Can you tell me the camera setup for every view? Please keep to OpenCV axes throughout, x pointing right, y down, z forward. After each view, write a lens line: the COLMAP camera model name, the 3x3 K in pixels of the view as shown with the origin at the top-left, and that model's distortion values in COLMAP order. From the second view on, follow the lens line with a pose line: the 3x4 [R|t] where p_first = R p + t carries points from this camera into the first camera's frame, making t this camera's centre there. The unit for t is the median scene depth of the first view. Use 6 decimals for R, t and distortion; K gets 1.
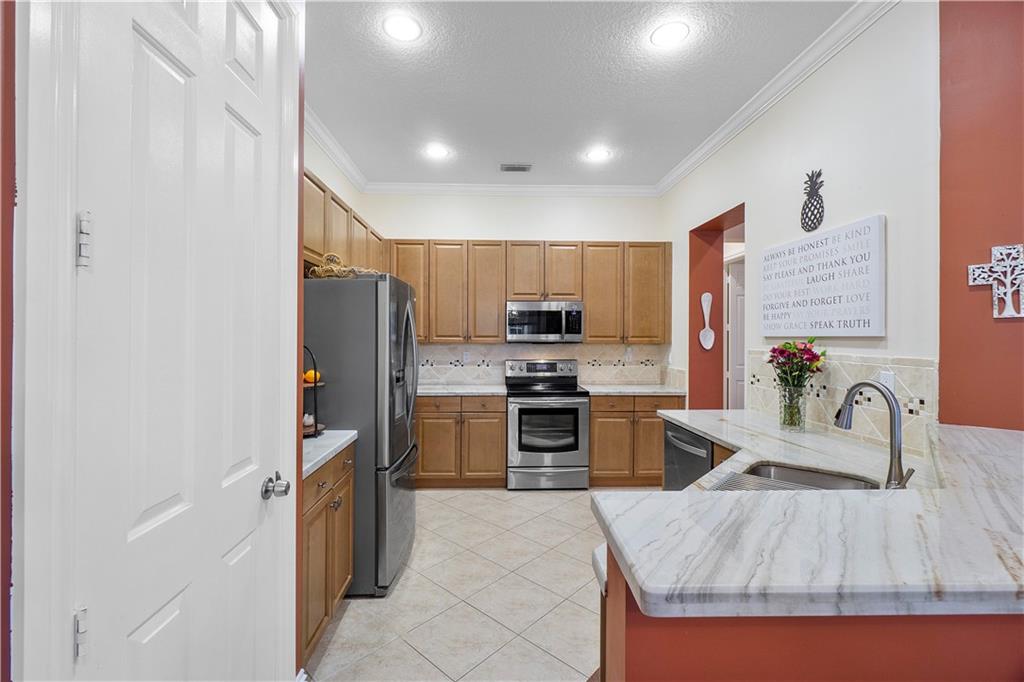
lens RADIAL K [[445.2, 0, 508.3], [0, 445.2, 338.5], [0, 0, 1]] dist [-0.008986, 0.002233]
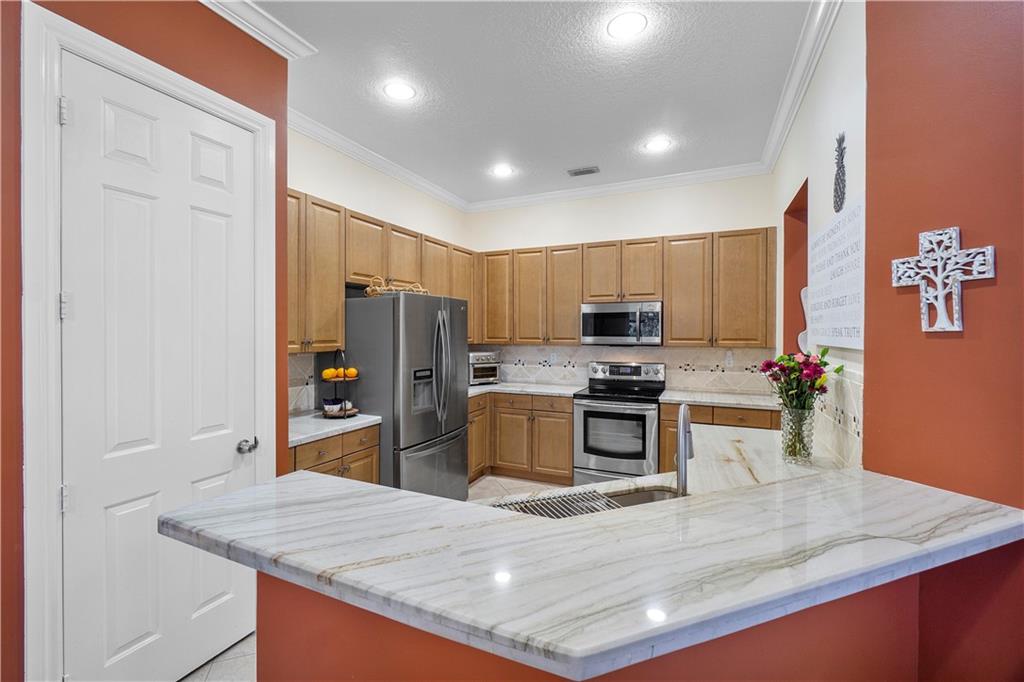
lens RADIAL K [[445.2, 0, 498.7], [0, 445.2, 336.8], [0, 0, 1]] dist [-0.008986, 0.002233]
pose [[0.888079, 0.001825, -0.459688, 0.302542], [0.001312, 0.999978, 0.006504, -0.016195], [0.459690, -0.006379, 0.888057, 0.015557]]
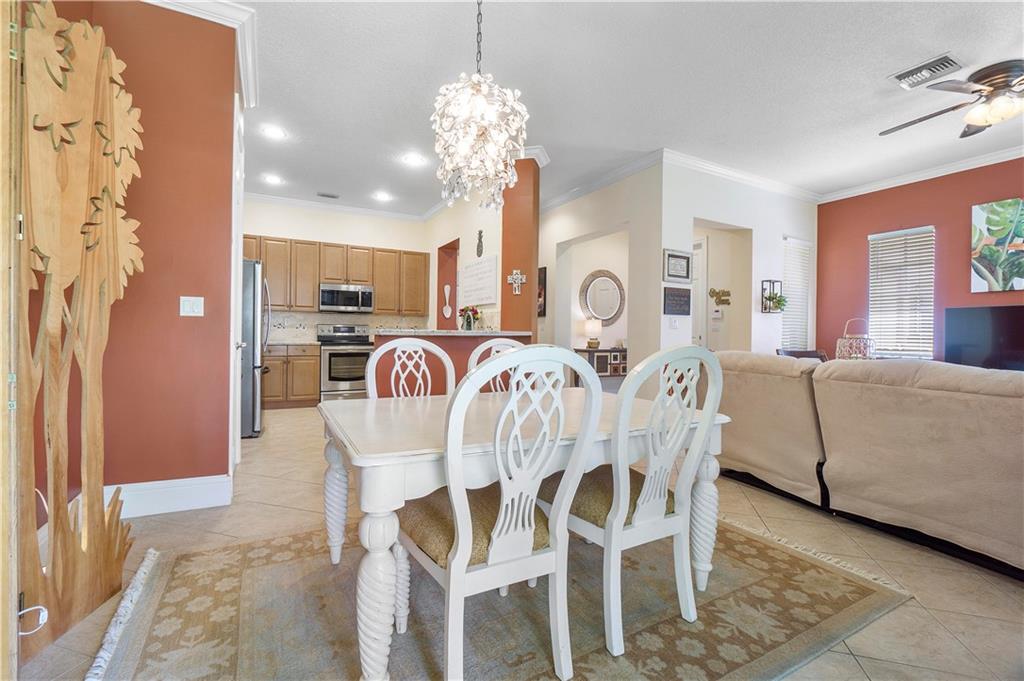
lens RADIAL K [[445.2, 0, 508.6], [0, 445.2, 336.5], [0, 0, 1]] dist [-0.008986, 0.002233]
pose [[0.897684, 0.009229, 0.440543, -0.092933], [-0.011162, 0.999936, 0.001796, 0.086502], [-0.440498, -0.006529, 0.897730, -0.622822]]
